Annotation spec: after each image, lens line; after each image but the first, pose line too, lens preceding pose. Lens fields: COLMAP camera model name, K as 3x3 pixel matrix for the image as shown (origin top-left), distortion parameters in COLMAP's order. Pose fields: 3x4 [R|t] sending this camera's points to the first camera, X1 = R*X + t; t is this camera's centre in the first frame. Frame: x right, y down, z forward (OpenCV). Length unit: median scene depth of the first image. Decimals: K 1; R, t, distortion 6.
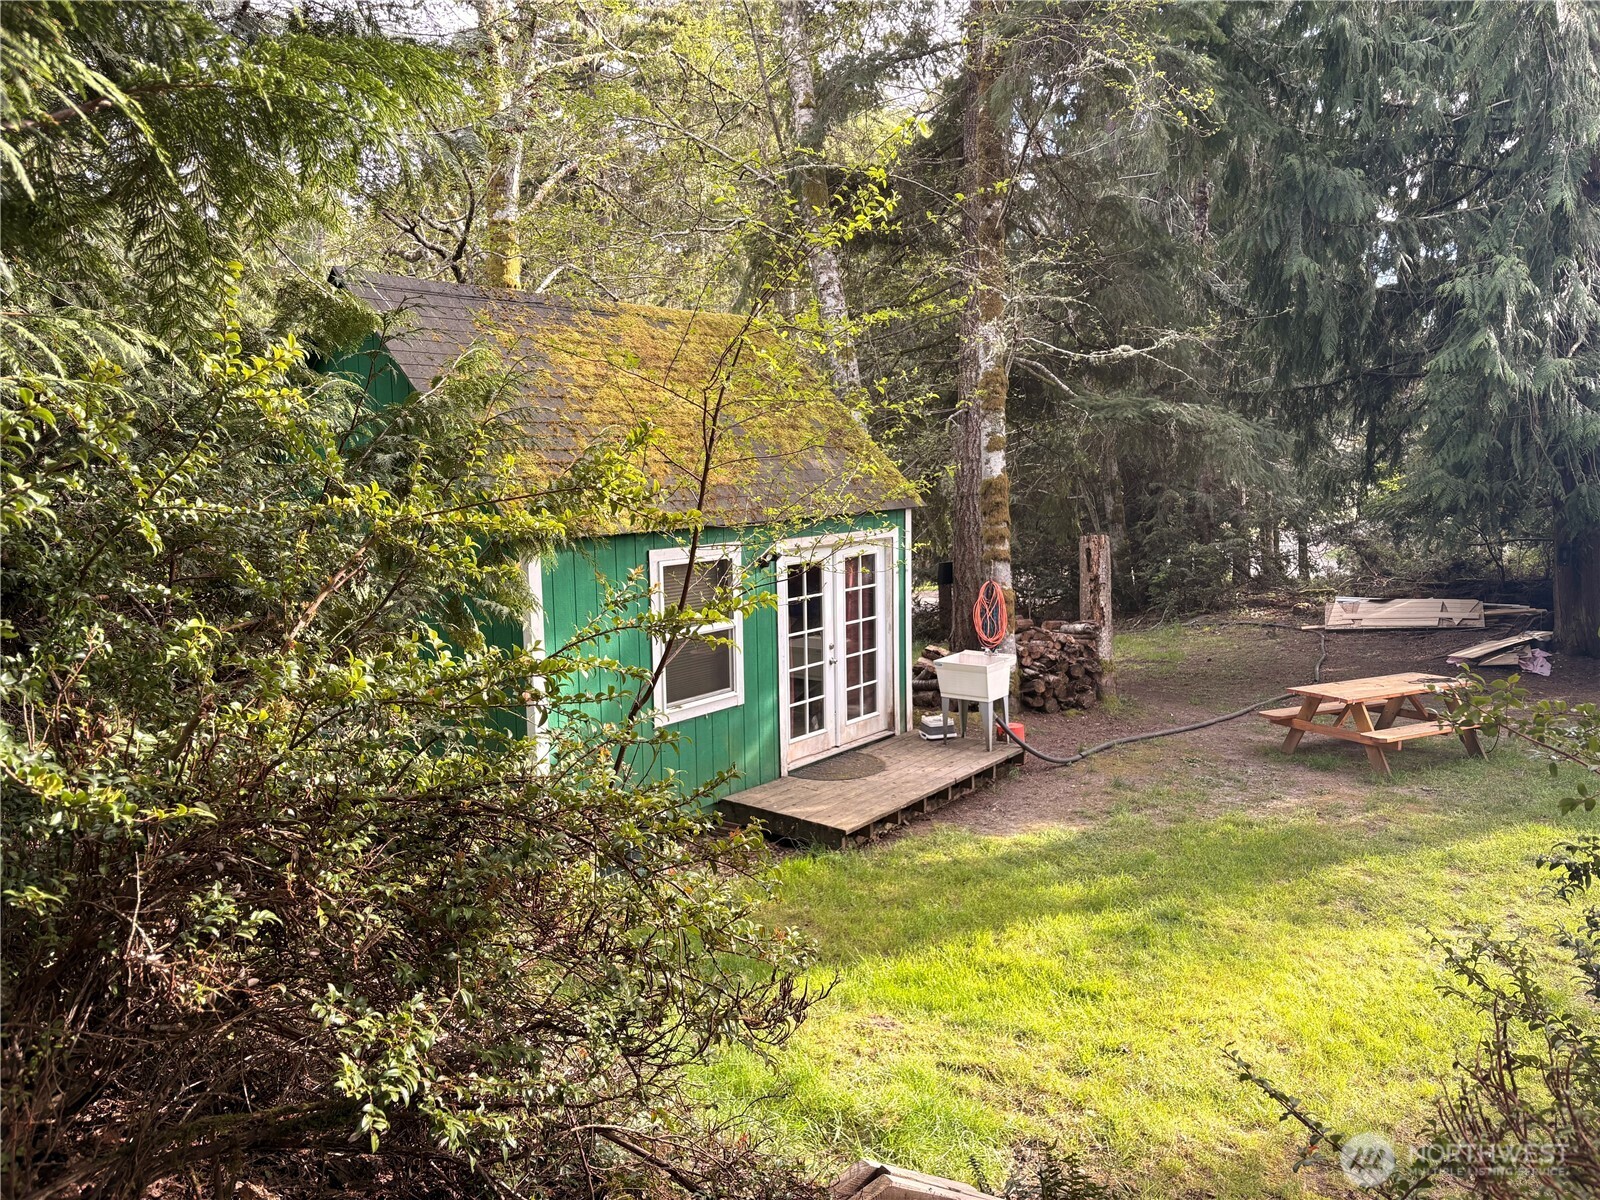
lens RADIAL K [[1205.2, 0, 799.9], [0, 1205.2, 598.0], [0, 0, 1]] dist [0.041223, -0.047363]
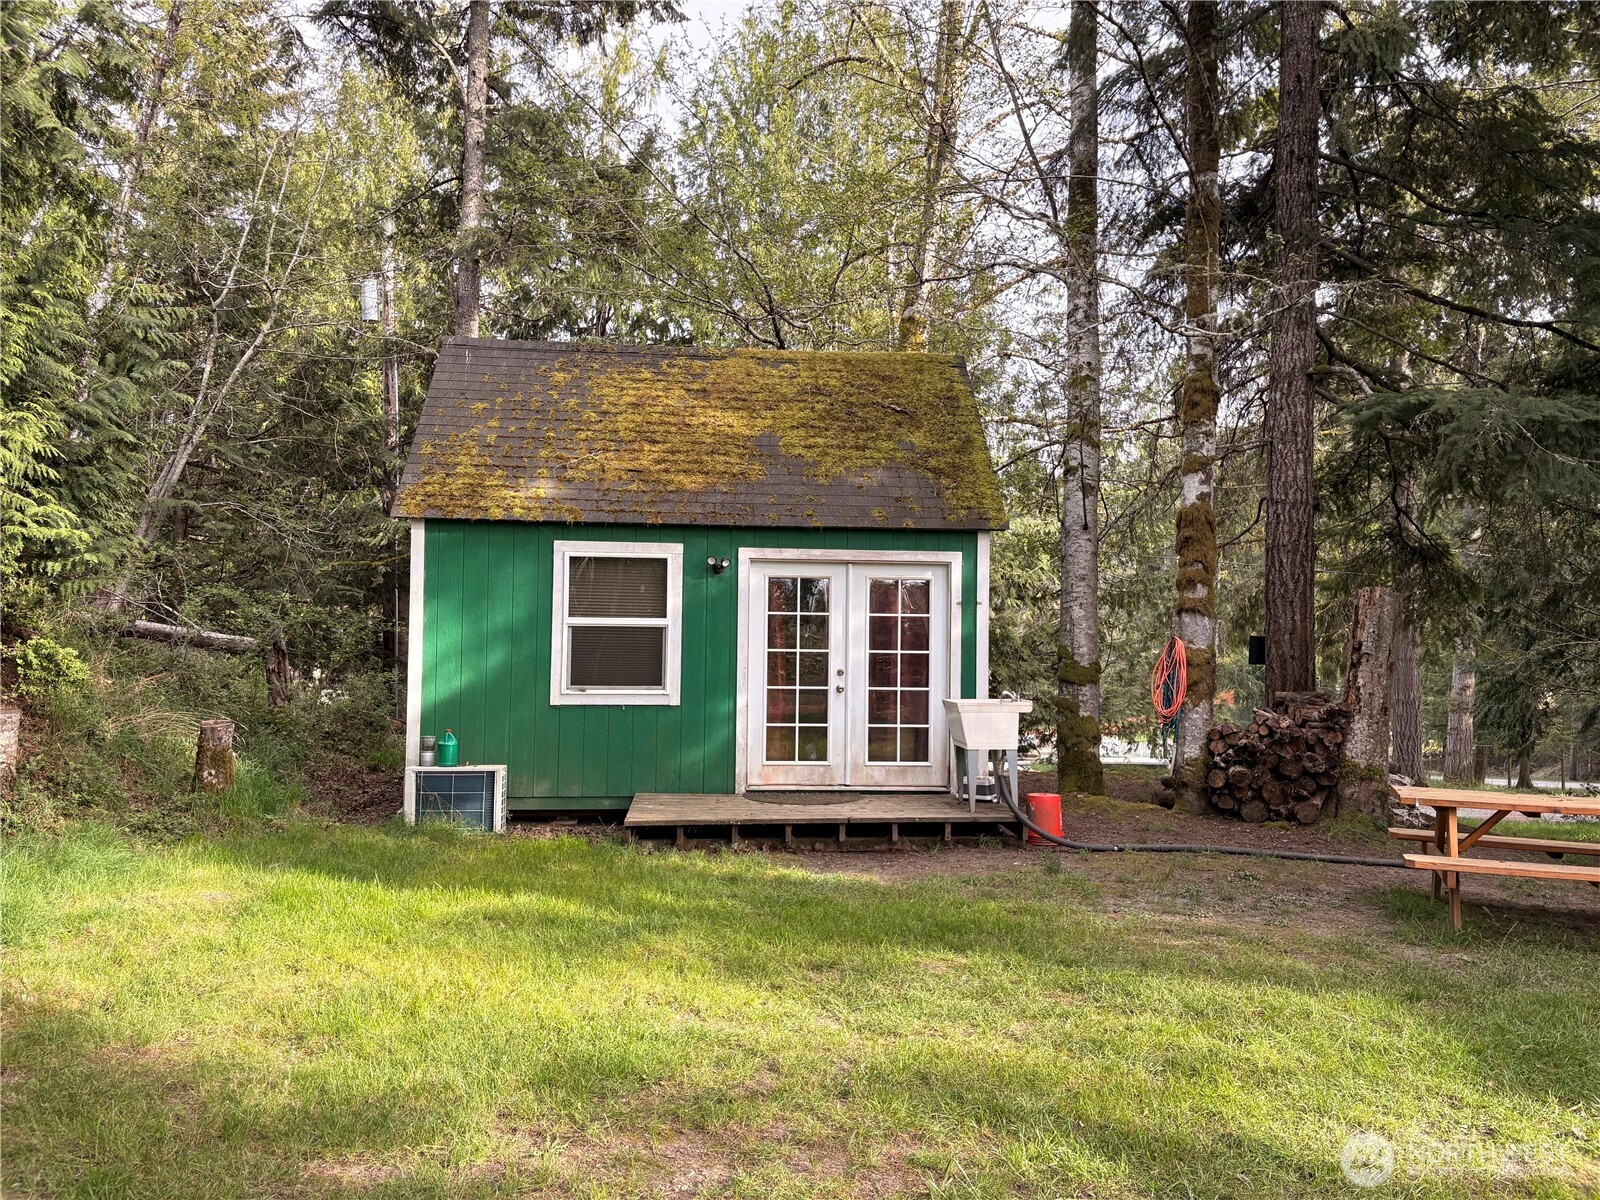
lens RADIAL K [[1205.2, 0, 798.2], [0, 1205.2, 613.0], [0, 0, 1]] dist [0.041223, -0.047363]
pose [[0.659867, 0.005888, -0.751359, 0.701133], [-0.115589, 0.988862, -0.093765, 0.085509], [0.742438, 0.148721, 0.653198, 0.364499]]
